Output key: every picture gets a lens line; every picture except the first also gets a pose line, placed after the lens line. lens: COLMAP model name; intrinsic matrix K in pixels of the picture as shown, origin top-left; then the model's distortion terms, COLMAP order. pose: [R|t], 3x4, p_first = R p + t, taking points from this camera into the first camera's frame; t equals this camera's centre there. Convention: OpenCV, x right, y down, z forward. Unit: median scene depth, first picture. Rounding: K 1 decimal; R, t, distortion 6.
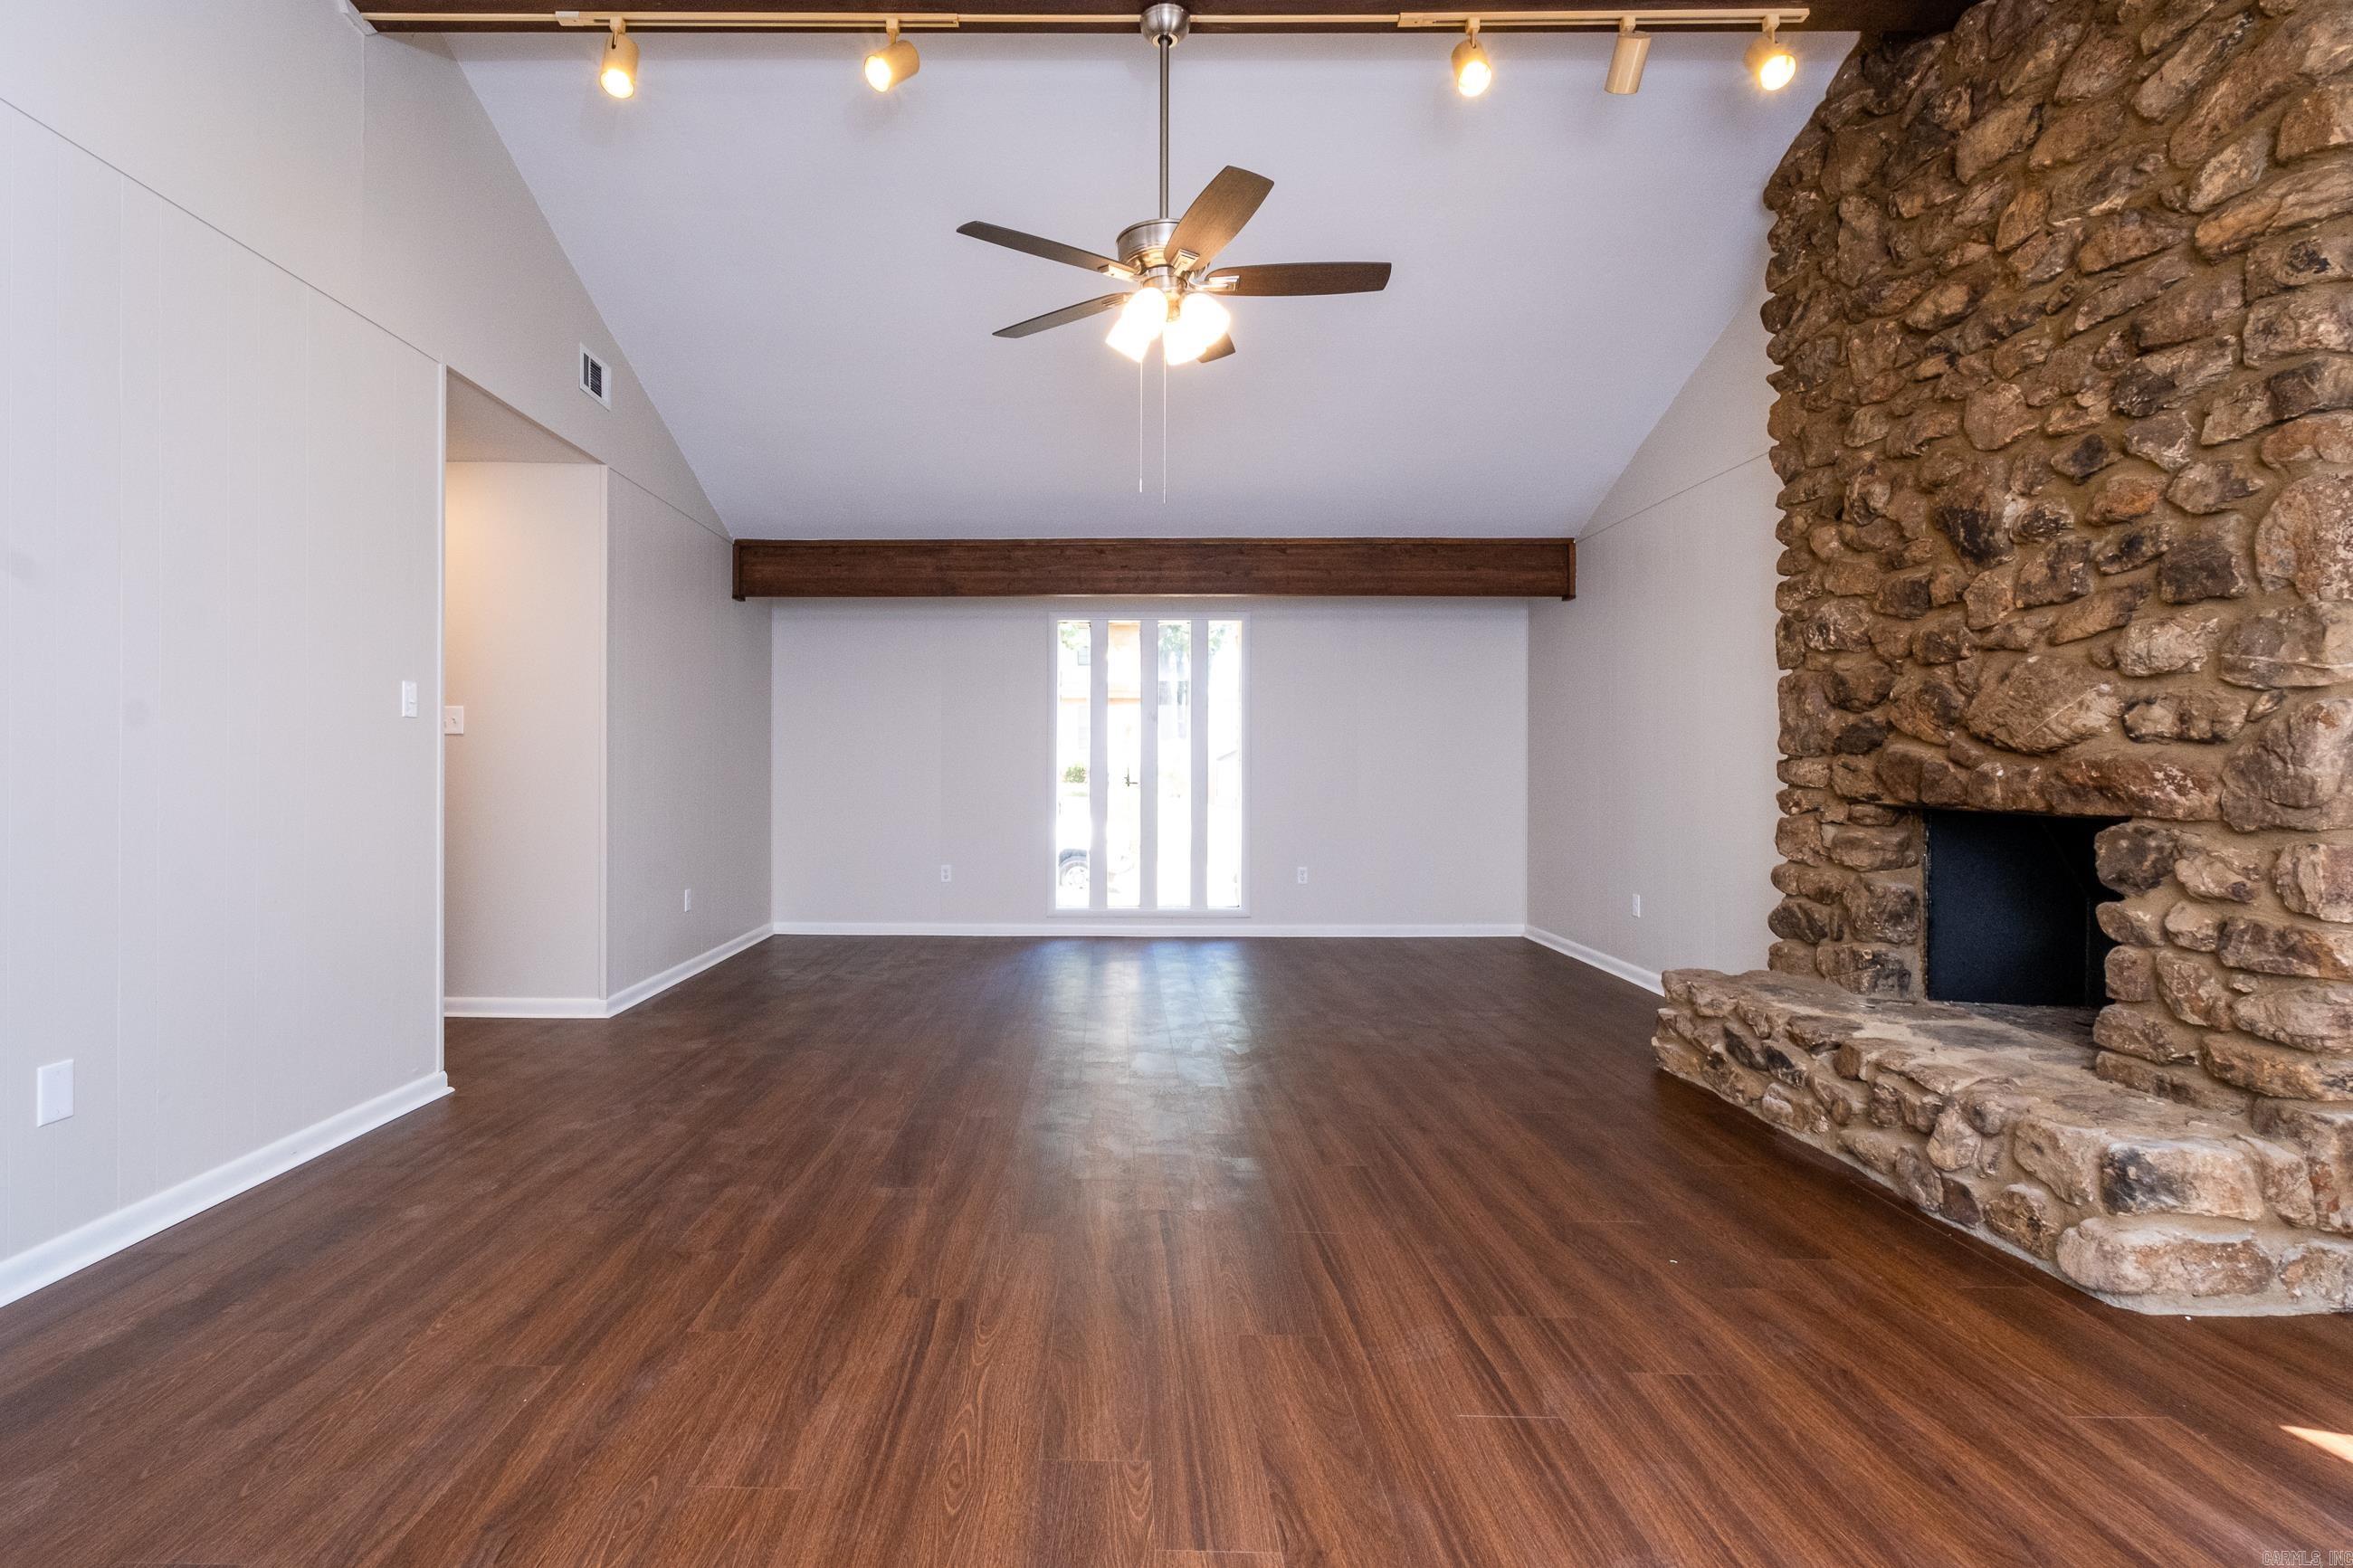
lens RADIAL K [[1117.4, 0, 1091.3], [0, 1117.4, 762.7], [0, 0, 1]] dist [-0.008441, 0.000590]
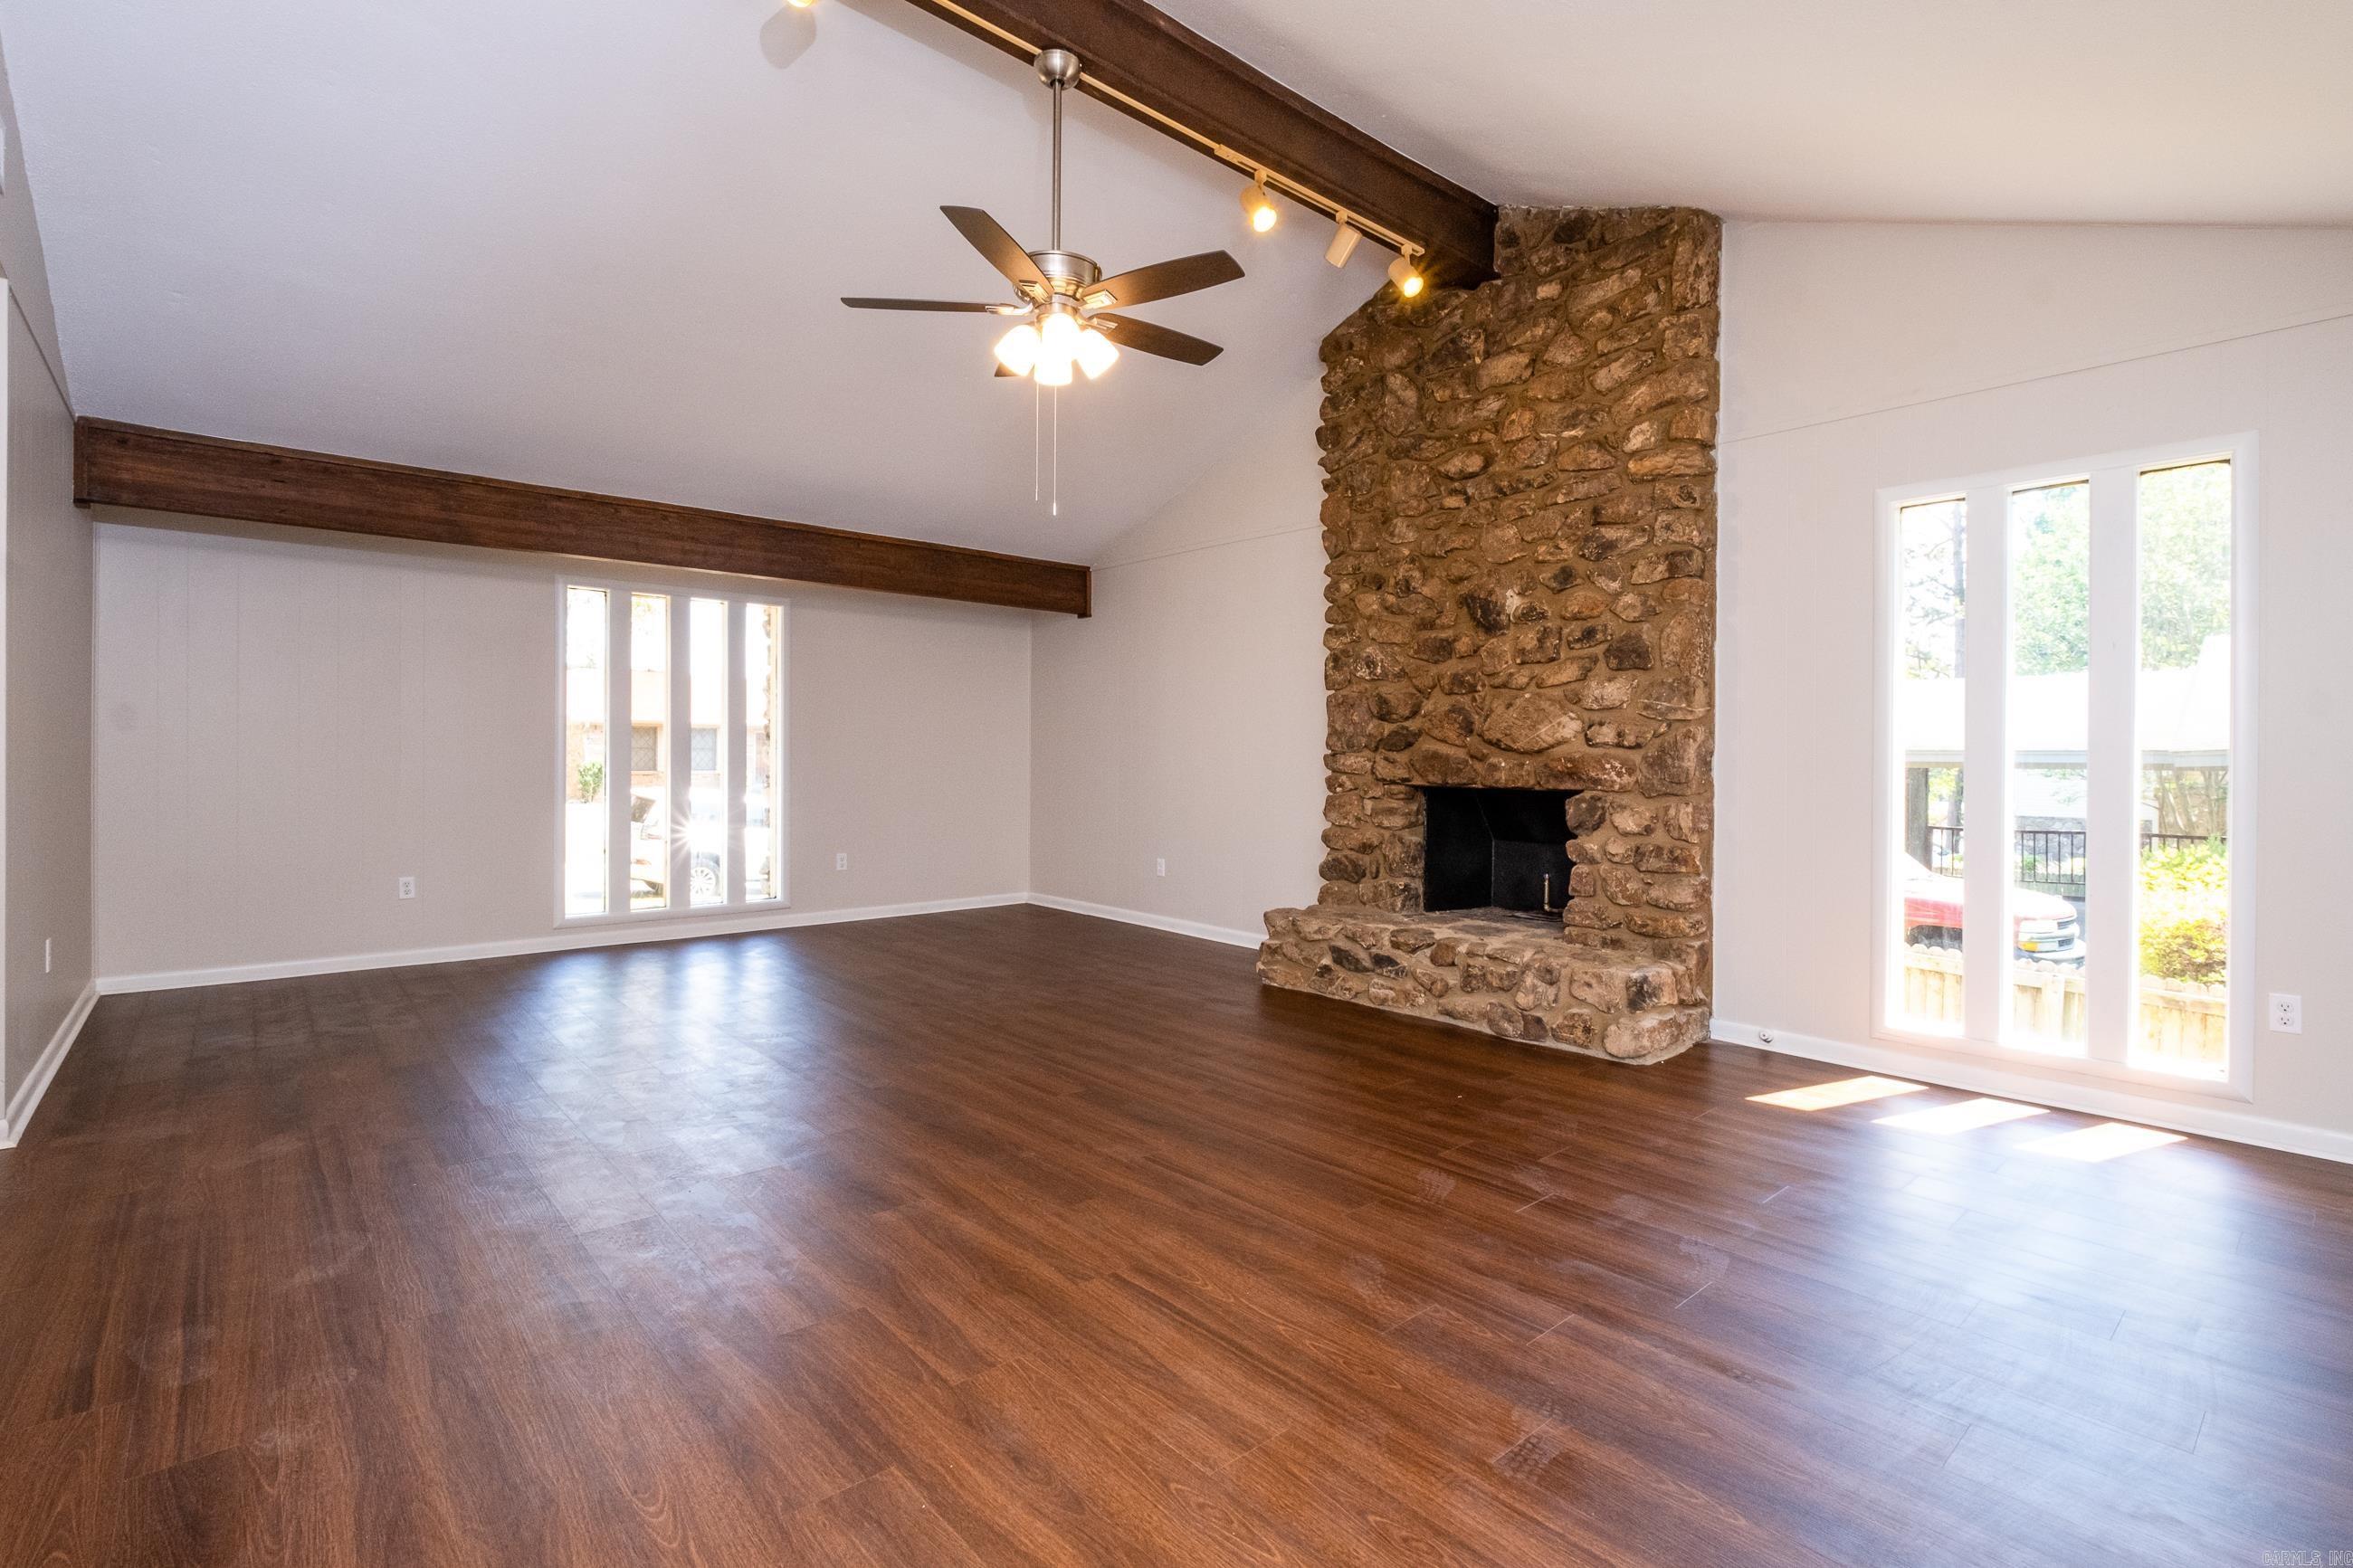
lens RADIAL K [[1068.0, 0, 1182.6], [0, 1068.0, 747.8], [0, 0, 1]] dist [-0.005387, -0.000738]
pose [[0.739749, 0.009846, 0.672811, -0.540101], [-0.008563, 0.999950, -0.005219, -0.002186], [-0.672828, -0.001900, 0.739796, 0.157622]]
